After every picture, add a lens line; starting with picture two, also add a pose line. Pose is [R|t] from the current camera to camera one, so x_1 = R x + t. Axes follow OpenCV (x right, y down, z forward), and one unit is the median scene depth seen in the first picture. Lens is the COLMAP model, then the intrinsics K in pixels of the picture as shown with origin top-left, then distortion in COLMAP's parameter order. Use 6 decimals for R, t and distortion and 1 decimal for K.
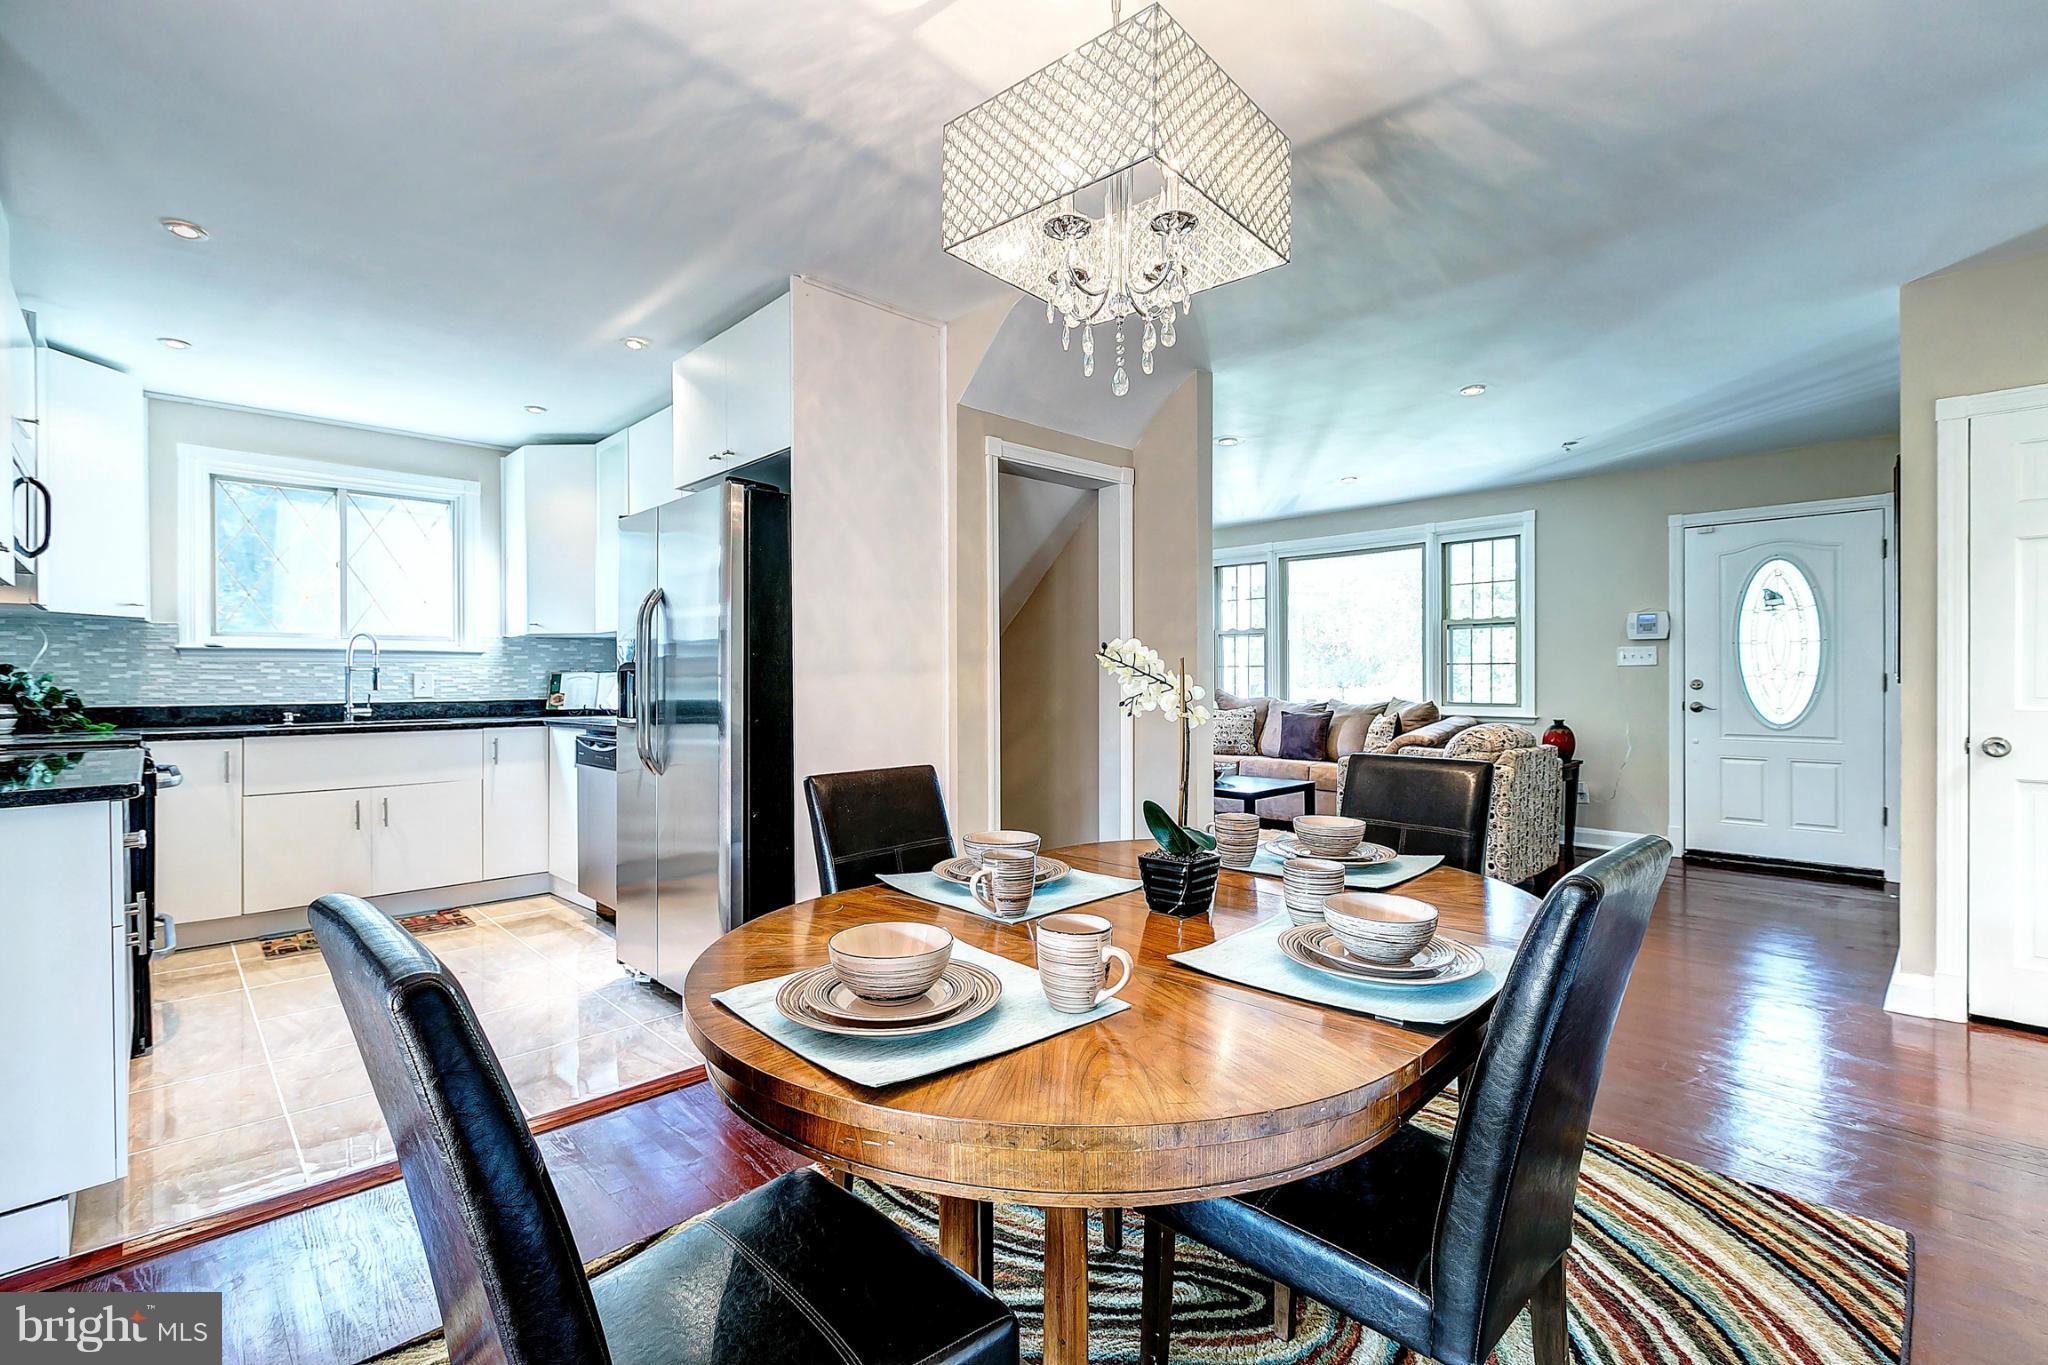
lens RADIAL K [[914.6, 0, 1024.0], [0, 914.6, 682.5], [0, 0, 1]] dist [-0.000534, -0.000547]
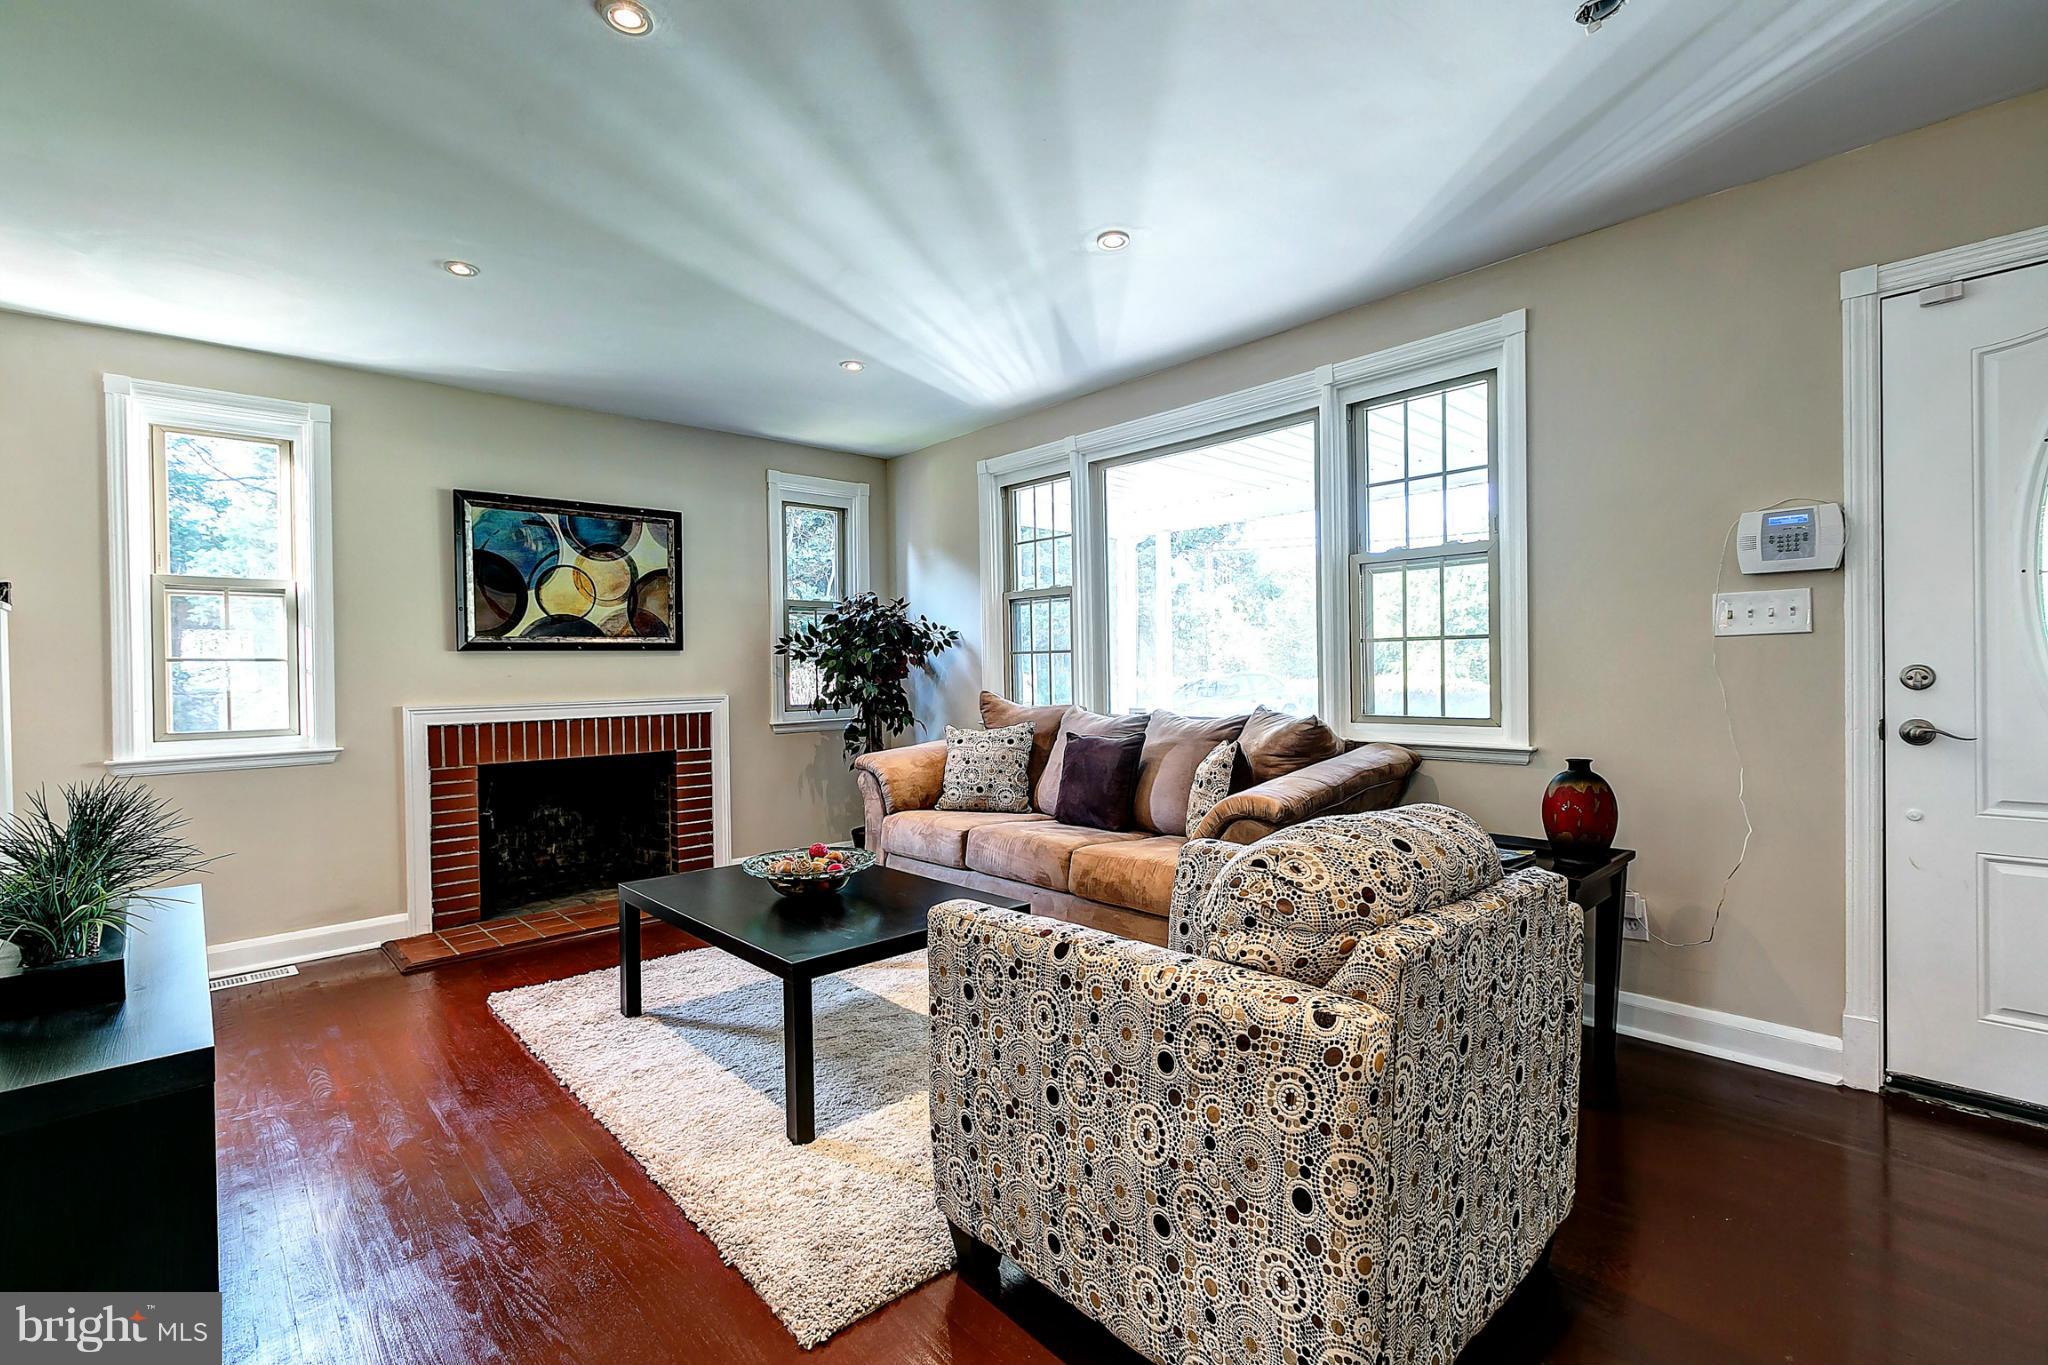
lens RADIAL K [[914.6, 0, 1024.0], [0, 914.6, 682.5], [0, 0, 1]] dist [-0.000534, -0.000547]
pose [[0.999602, -0.012475, -0.025299, 0.316395], [0.012666, 0.999892, 0.007422, -0.003386], [0.025204, -0.007740, 0.999652, 0.531720]]
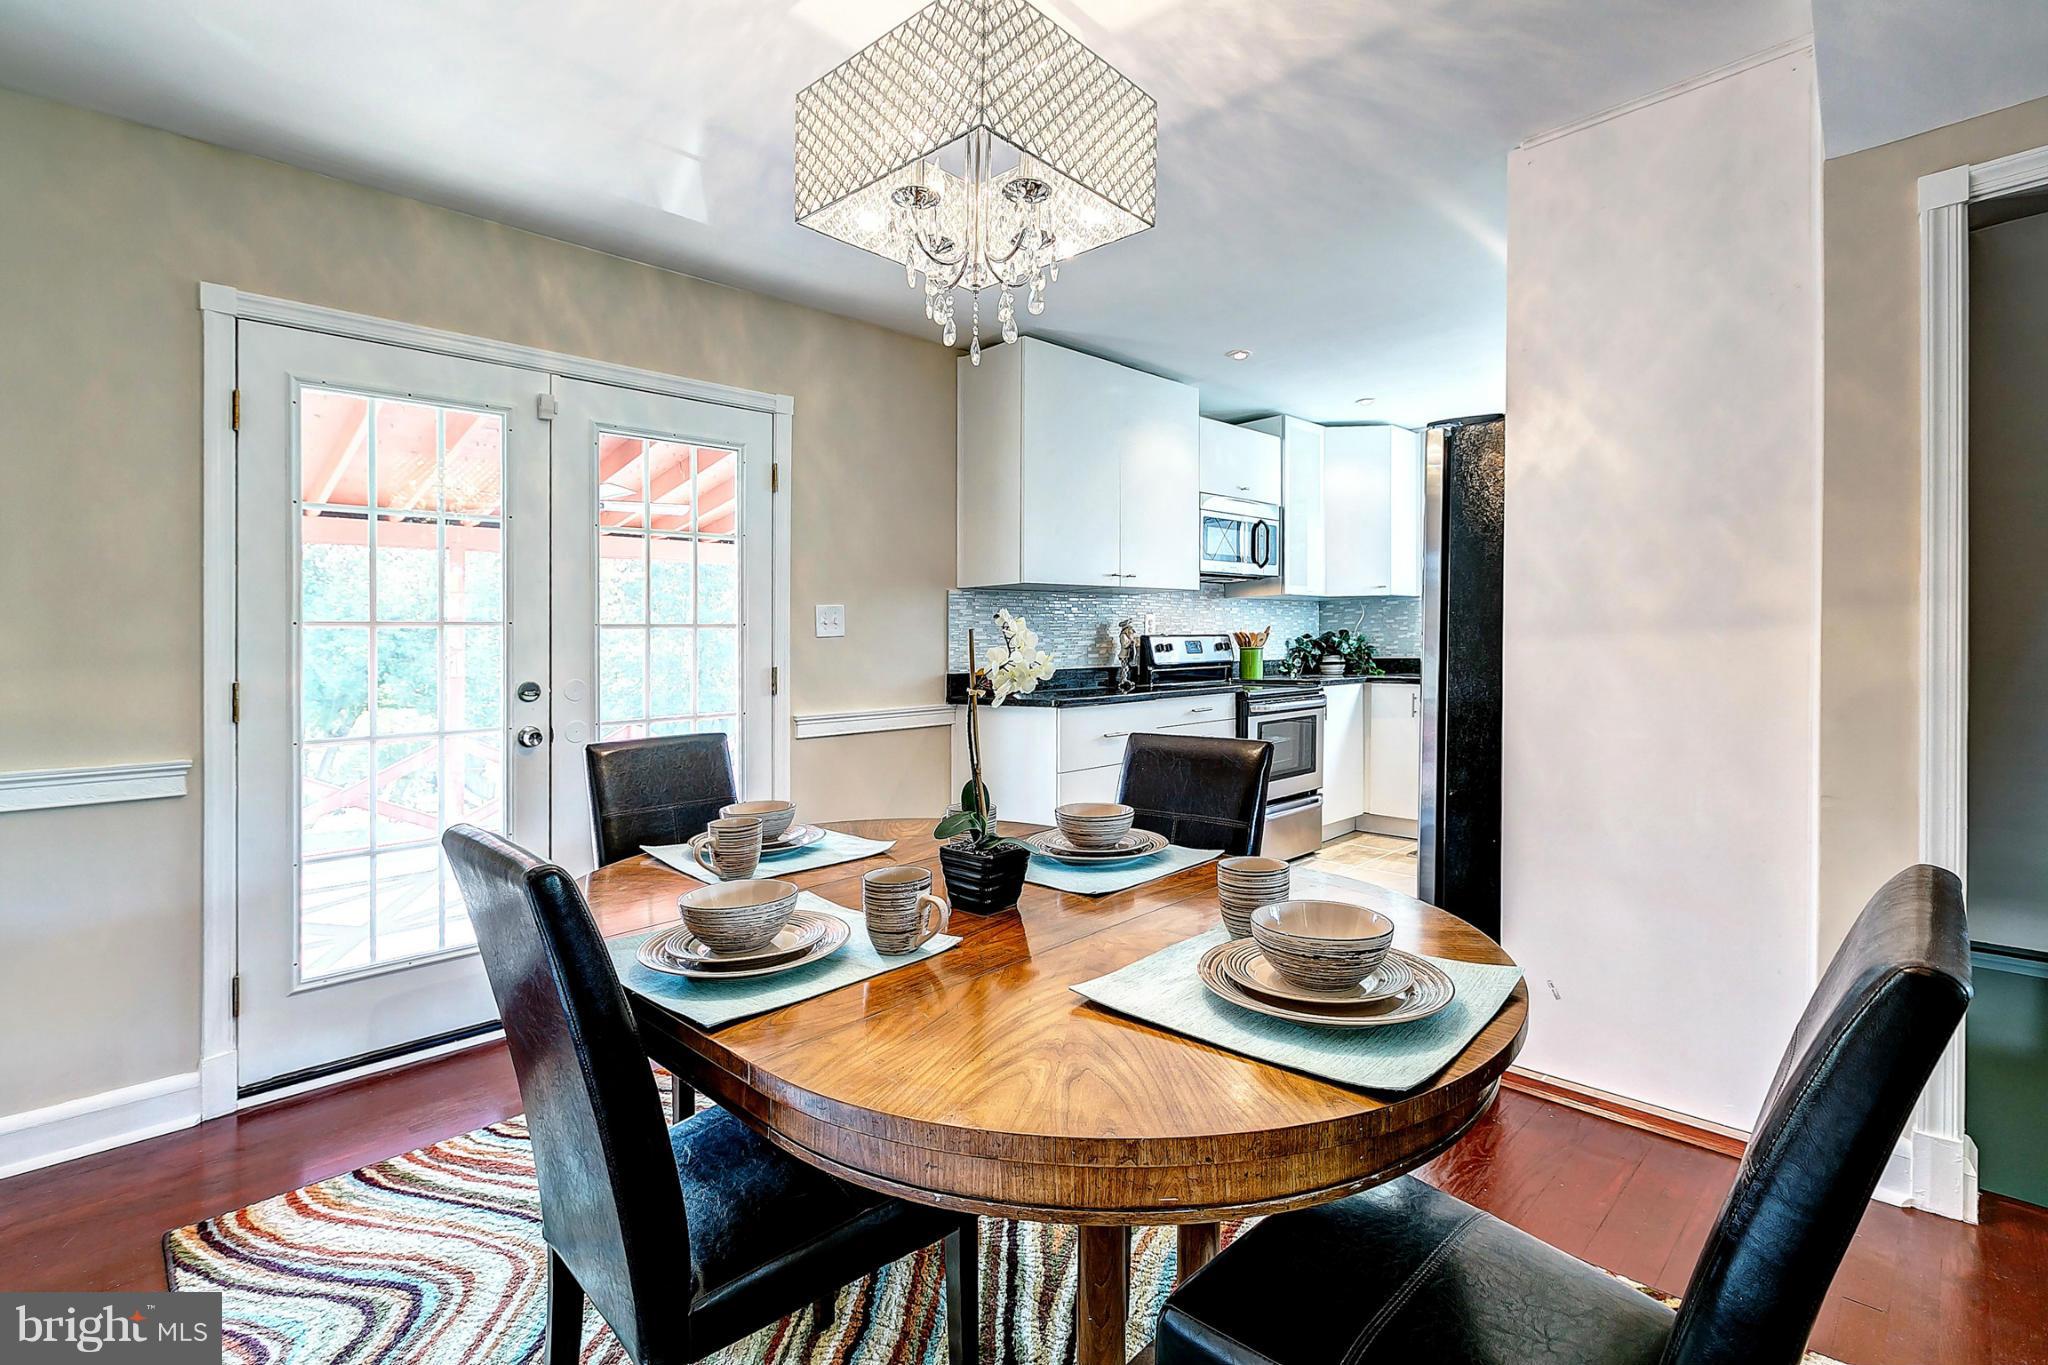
lens RADIAL K [[901.8, 0, 997.4], [0, 901.8, 636.0], [0, 0, 1]] dist [0.000593, -0.000099]
pose [[-0.021913, -0.004677, -0.999749, 0.269886], [0.007184, 0.999963, -0.004836, -0.003971], [0.999734, -0.007288, -0.021879, 0.263126]]
